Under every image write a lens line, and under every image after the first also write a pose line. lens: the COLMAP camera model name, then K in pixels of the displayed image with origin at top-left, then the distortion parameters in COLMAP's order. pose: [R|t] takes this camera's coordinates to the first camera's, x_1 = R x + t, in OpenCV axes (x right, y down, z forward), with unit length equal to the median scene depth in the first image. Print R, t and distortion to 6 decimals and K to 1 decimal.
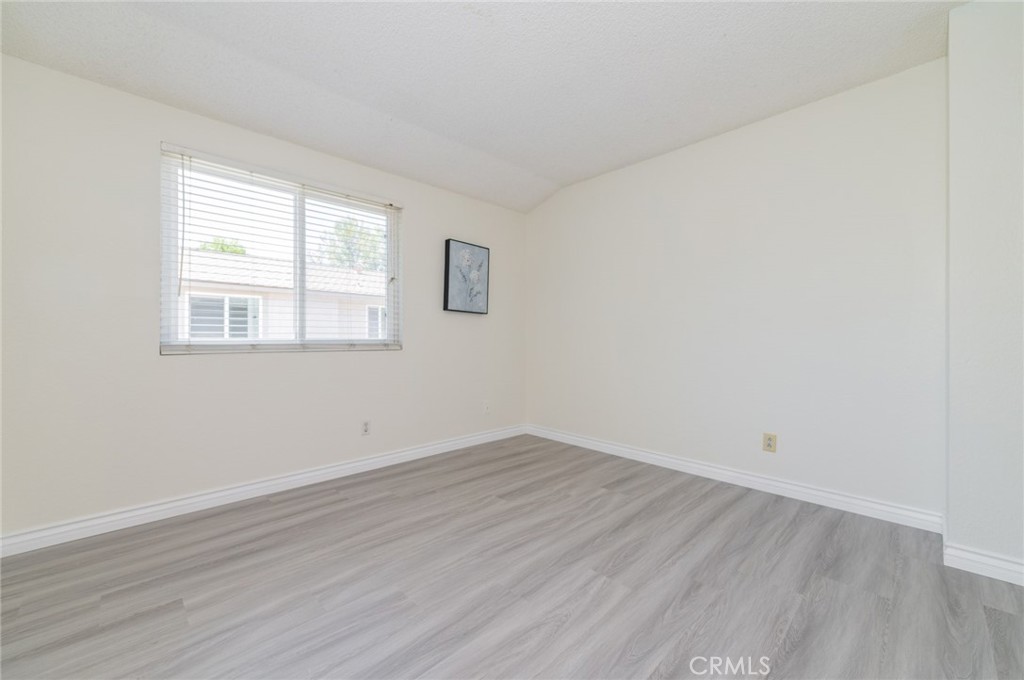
lens RADIAL K [[409.8, 0, 506.9], [0, 409.8, 339.6], [0, 0, 1]] dist [0.001982, 0.000176]
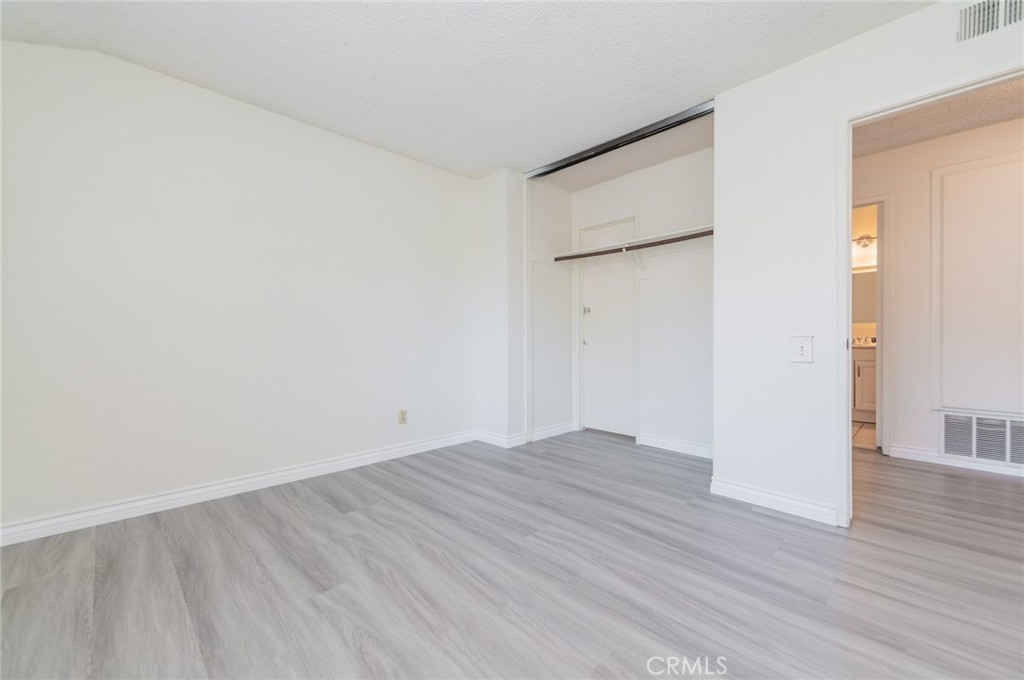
lens RADIAL K [[409.8, 0, 506.9], [0, 409.8, 338.0], [0, 0, 1]] dist [0.001982, 0.000176]
pose [[-0.010996, -0.004734, 0.999928, -0.622733], [0.005045, 0.999976, 0.004789, 0.013229], [-0.999927, 0.005097, -0.010972, 0.737041]]
